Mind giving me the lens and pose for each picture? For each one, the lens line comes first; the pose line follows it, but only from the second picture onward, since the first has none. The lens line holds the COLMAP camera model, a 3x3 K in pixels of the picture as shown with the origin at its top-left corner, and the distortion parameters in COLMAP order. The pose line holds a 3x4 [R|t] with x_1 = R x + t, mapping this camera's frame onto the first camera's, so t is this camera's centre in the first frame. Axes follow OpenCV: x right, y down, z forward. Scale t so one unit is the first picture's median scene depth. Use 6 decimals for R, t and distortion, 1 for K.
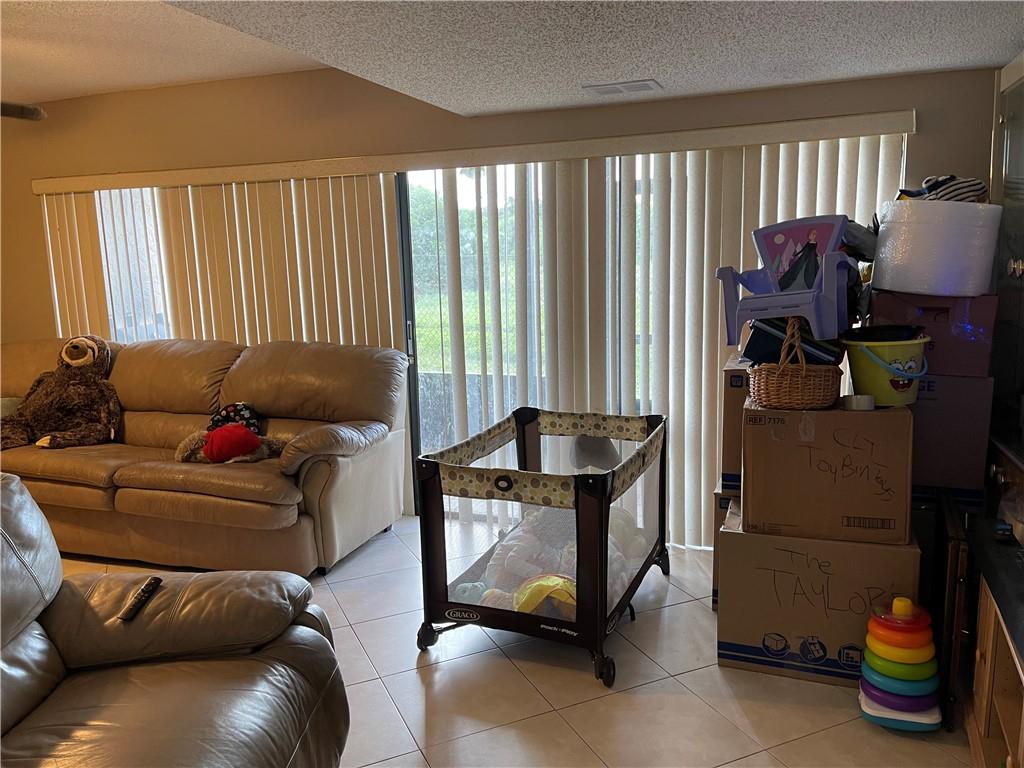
lens RADIAL K [[786.6, 0, 512.0], [0, 786.6, 384.0], [0, 0, 1]] dist [0.076995, -0.103501]
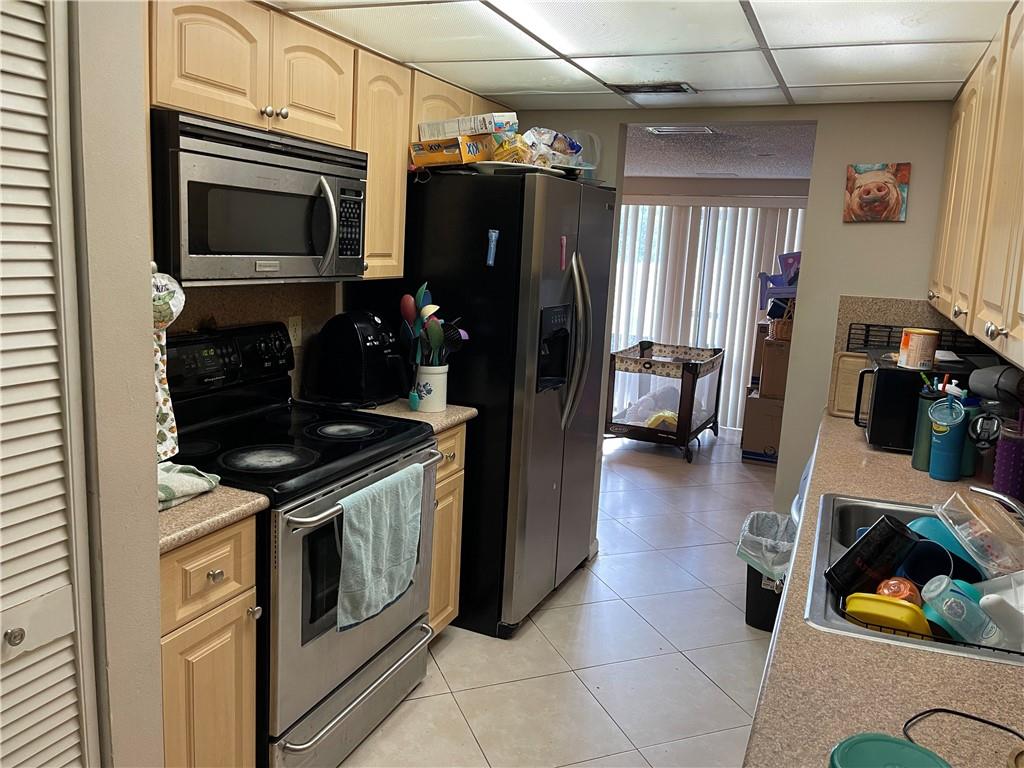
lens RADIAL K [[784.3, 0, 533.3], [0, 784.3, 378.2], [0, 0, 1]] dist [0.085755, 0.000953]
pose [[0.996073, 0.087043, -0.016172, -0.268508], [-0.086875, 0.996160, 0.010836, 0.157139], [0.017054, -0.009389, 0.999810, -1.075357]]
